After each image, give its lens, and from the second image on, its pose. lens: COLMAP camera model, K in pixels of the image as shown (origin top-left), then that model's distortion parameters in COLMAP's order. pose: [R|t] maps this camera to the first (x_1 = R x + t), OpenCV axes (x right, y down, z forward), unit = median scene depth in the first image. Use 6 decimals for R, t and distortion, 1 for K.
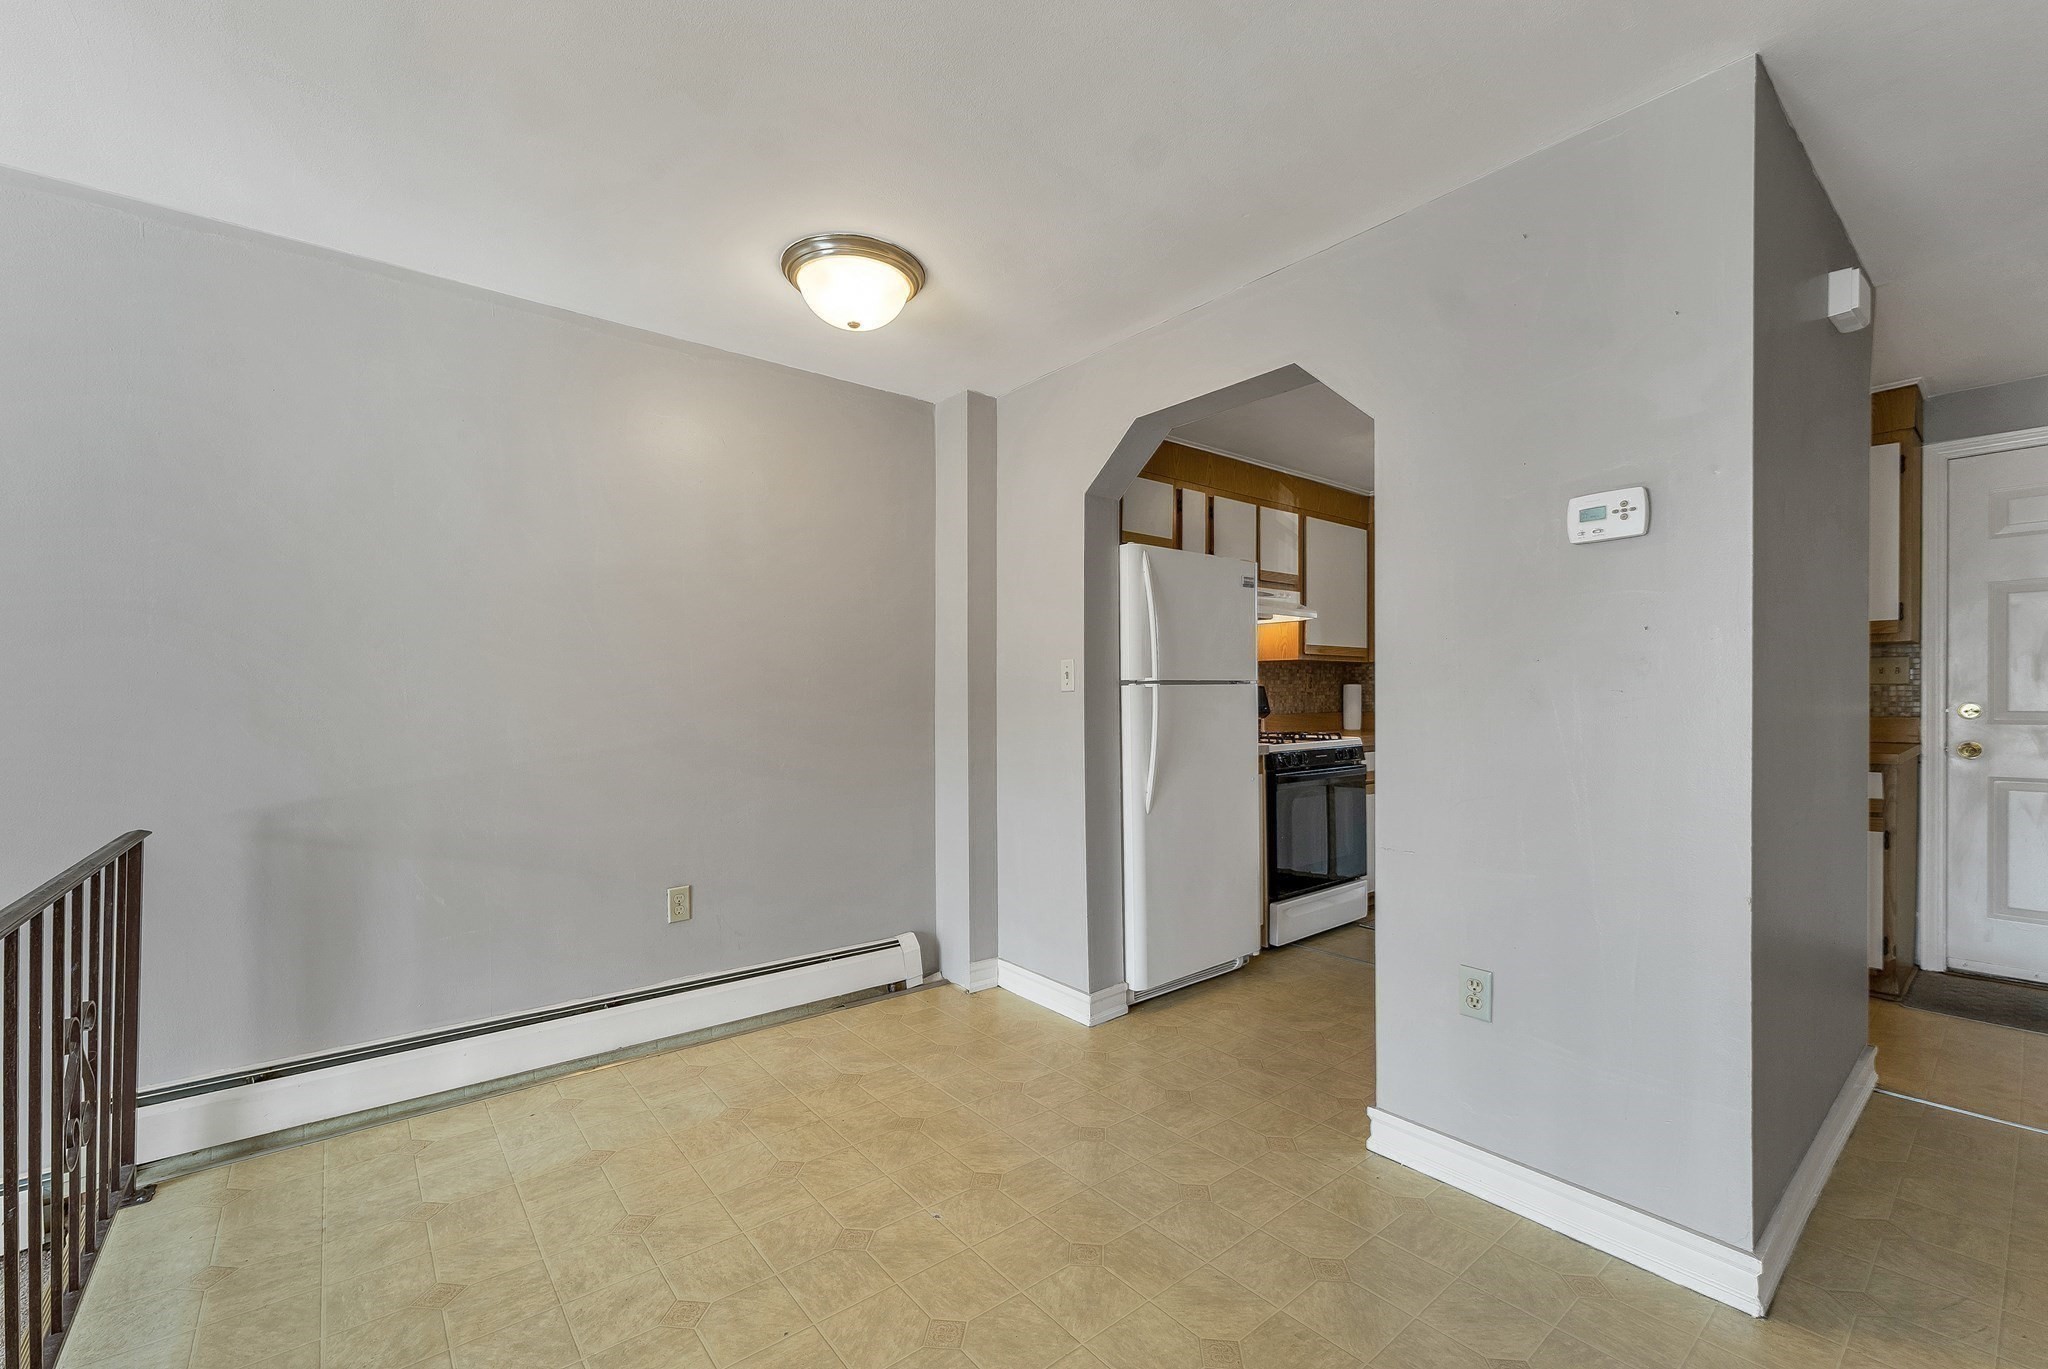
lens RADIAL K [[838.7, 0, 1015.5], [0, 838.7, 708.3], [0, 0, 1]] dist [-0.001781, -0.000105]
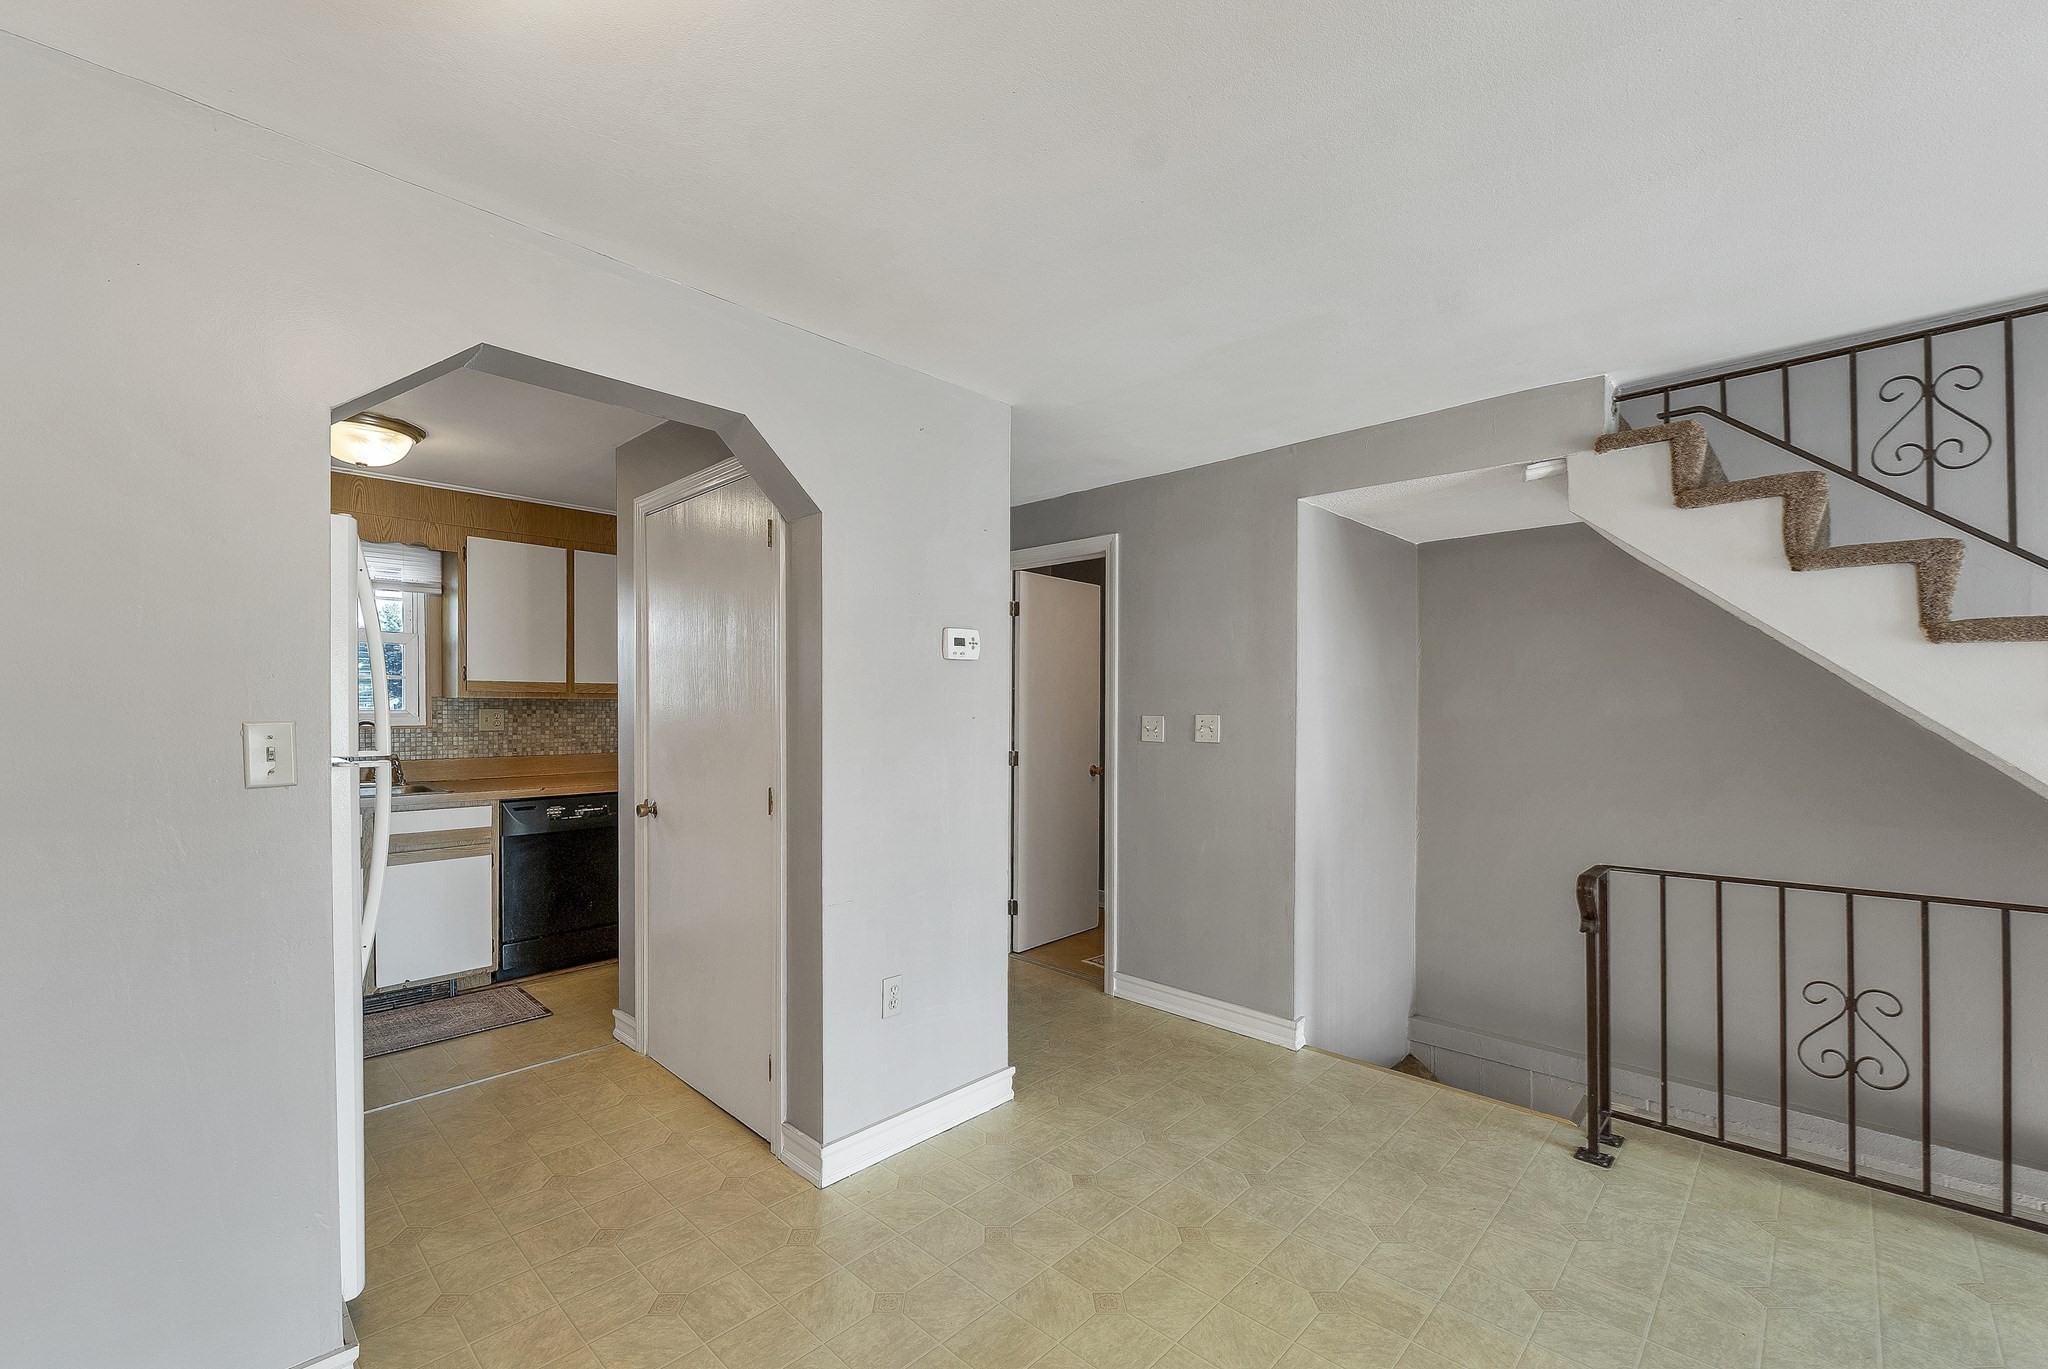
lens RADIAL K [[866.1, 0, 1024.5], [0, 866.1, 715.5], [0, 0, 1]] dist [0.000145, 0.000329]
pose [[-0.124446, -0.004854, 0.992214, -0.593414], [0.010156, 0.999929, 0.006165, -0.071729], [-0.992174, 0.010844, -0.124388, 0.726140]]
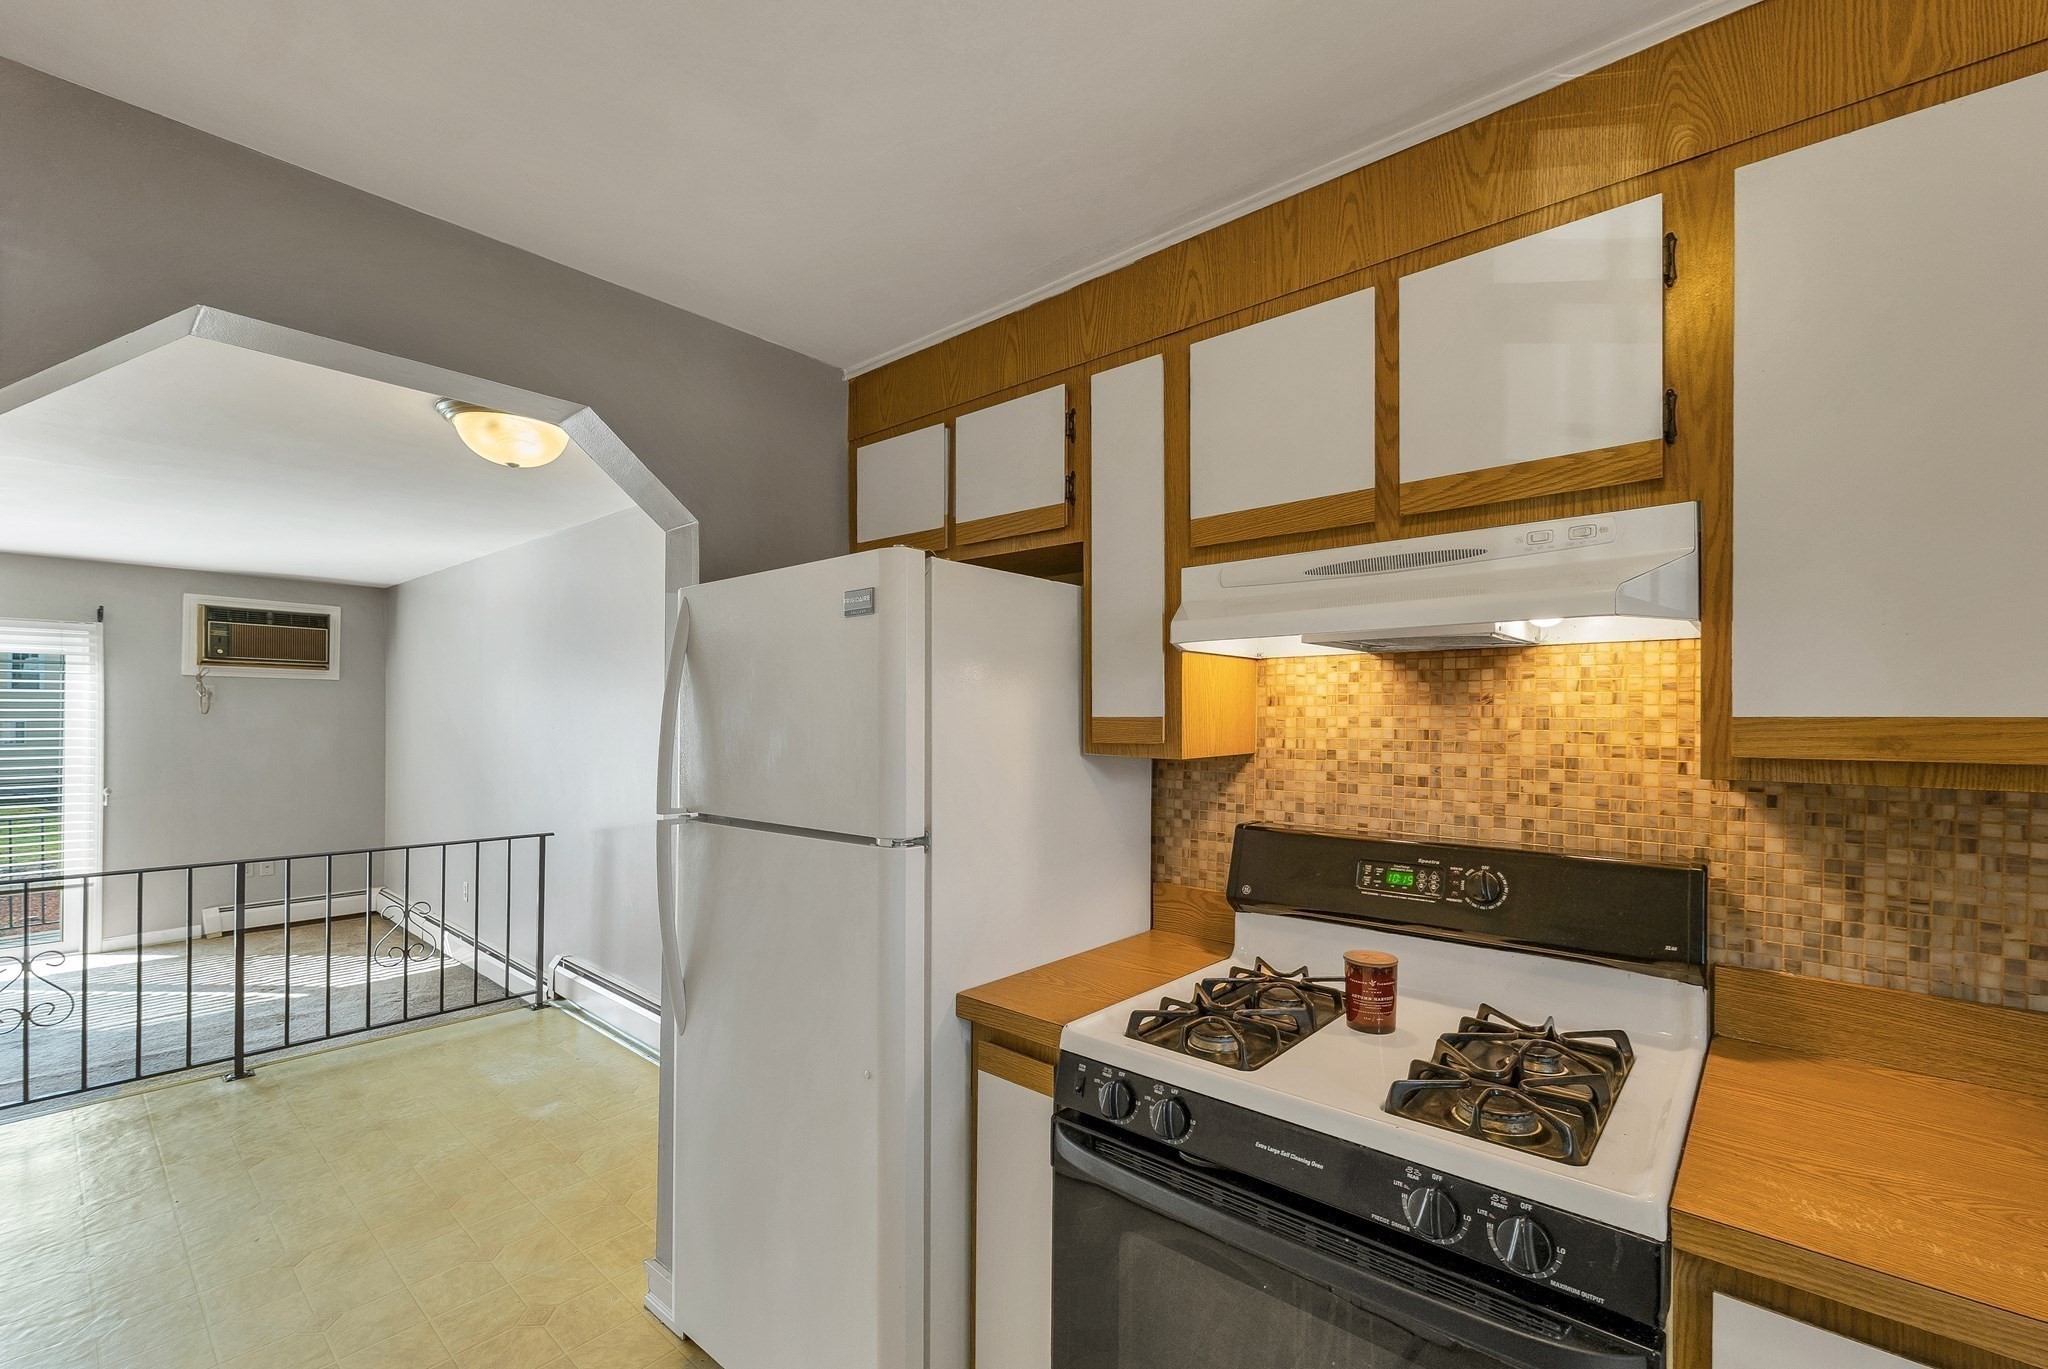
lens RADIAL K [[866.1, 0, 1024.5], [0, 866.1, 715.5], [0, 0, 1]] dist [0.000145, 0.000329]
pose [[0.176701, 0.005170, -0.984251, 0.964054], [-0.017671, 0.999842, 0.002079, -0.128928], [0.984106, 0.017026, 0.176765, 1.338033]]
